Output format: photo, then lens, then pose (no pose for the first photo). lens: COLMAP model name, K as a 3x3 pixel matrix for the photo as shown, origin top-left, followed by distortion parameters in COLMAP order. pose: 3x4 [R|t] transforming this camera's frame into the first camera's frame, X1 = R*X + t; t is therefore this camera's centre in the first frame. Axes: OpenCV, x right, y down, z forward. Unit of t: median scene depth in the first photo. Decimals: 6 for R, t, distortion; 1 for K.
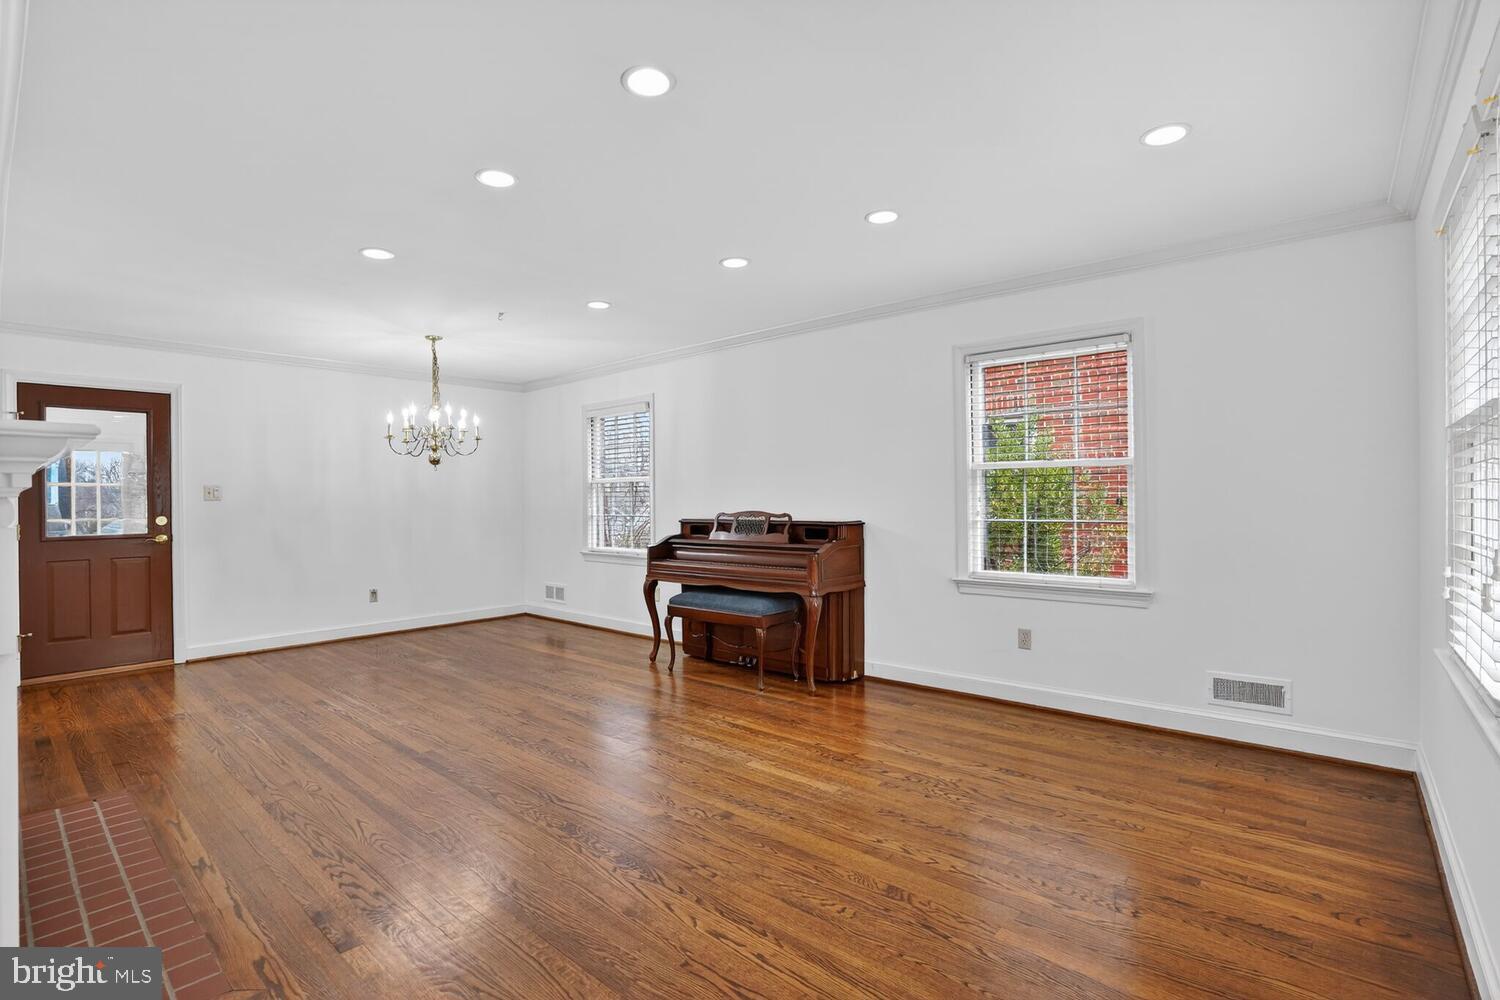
lens RADIAL K [[697.5, 0, 740.9], [0, 697.5, 503.7], [0, 0, 1]] dist [-0.047253, 0.010530]
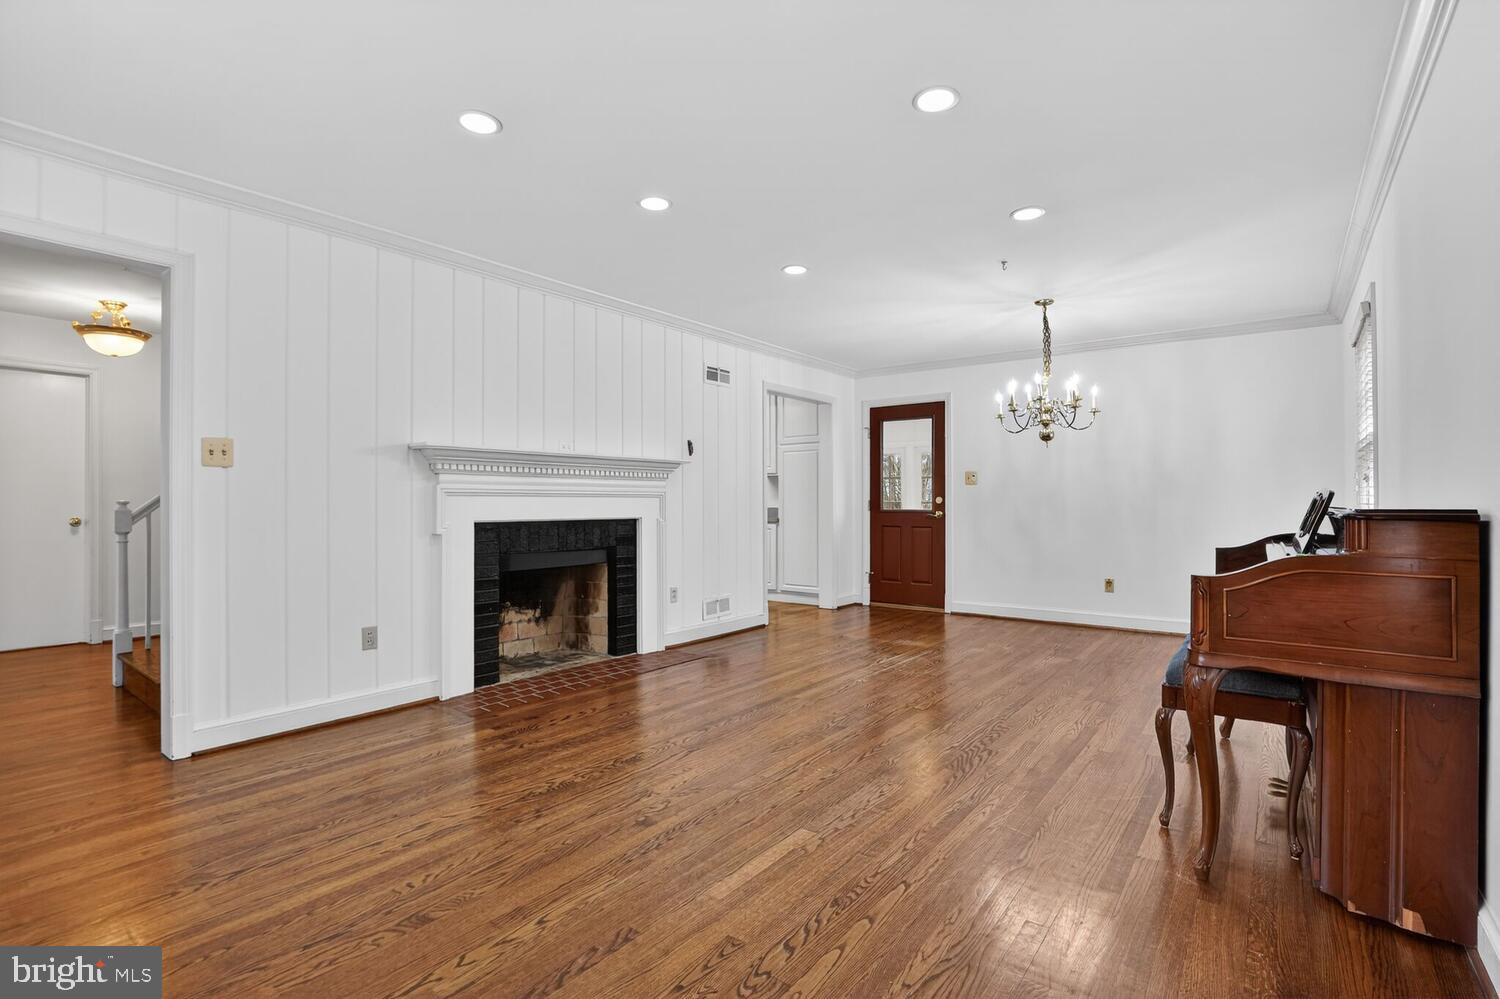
lens RADIAL K [[697.5, 0, 757.3], [0, 697.5, 504.7], [0, 0, 1]] dist [-0.047253, 0.010530]
pose [[0.075278, 0.014837, -0.997052, 0.484159], [-0.009326, 0.999856, 0.014174, 0.020280], [0.997119, 0.008232, 0.075406, 0.609067]]
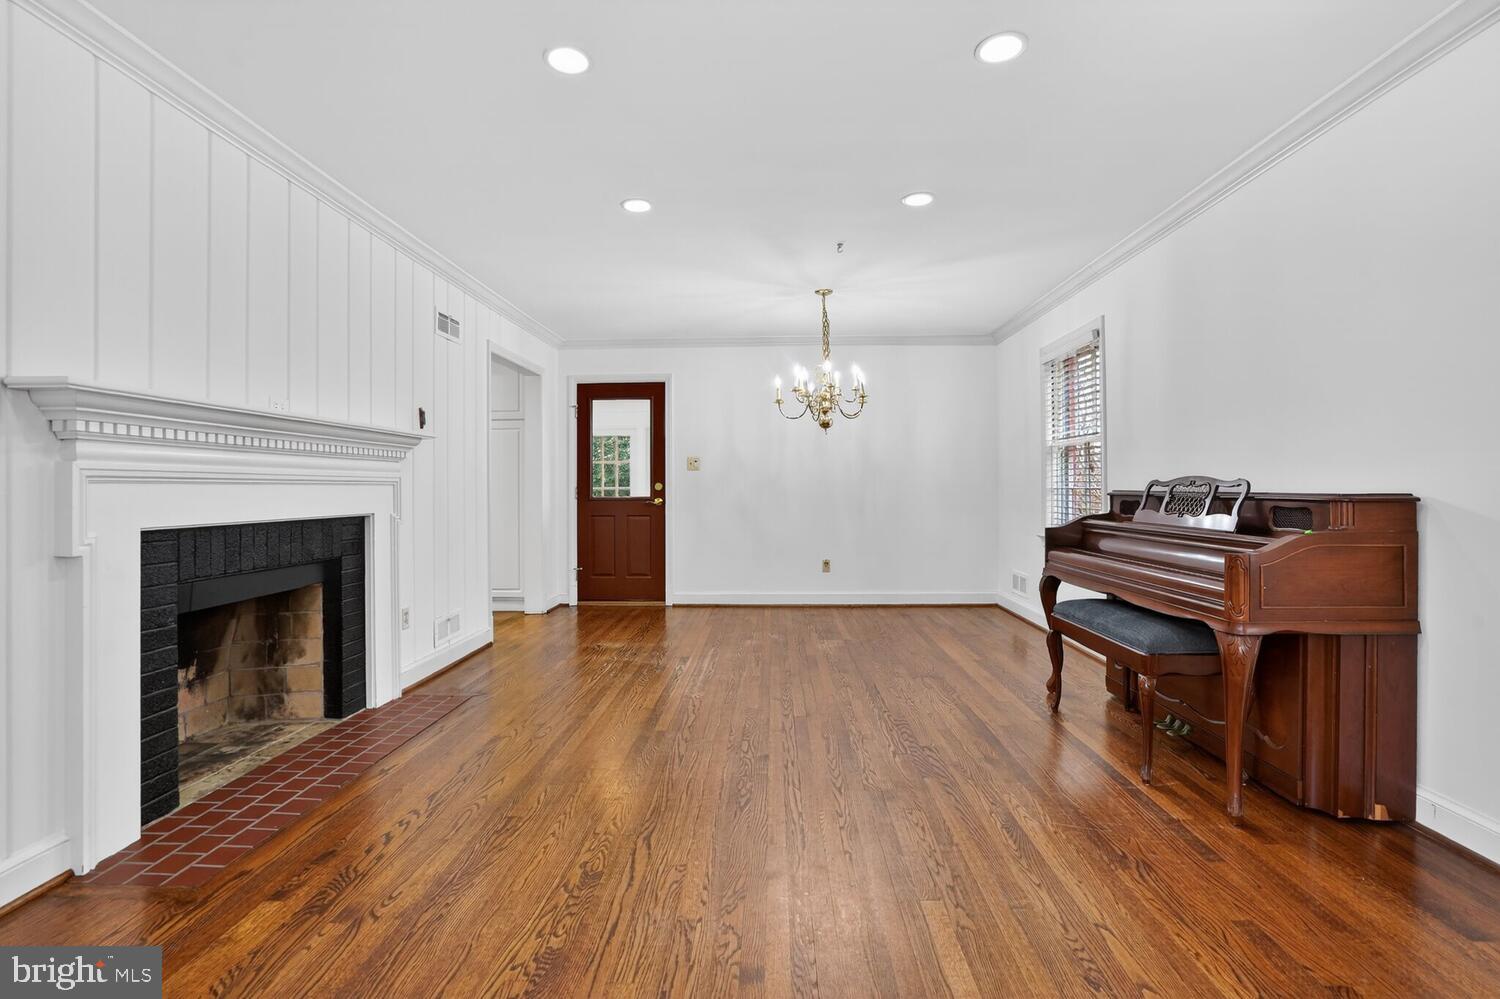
lens RADIAL K [[697.5, 0, 751.9], [0, 697.5, 487.8], [0, 0, 1]] dist [-0.047253, 0.010530]
pose [[0.639406, 0.009116, -0.768816, 0.237501], [-0.008887, 0.999951, 0.004465, 0.022158], [0.768818, 0.003977, 0.639455, 0.359035]]
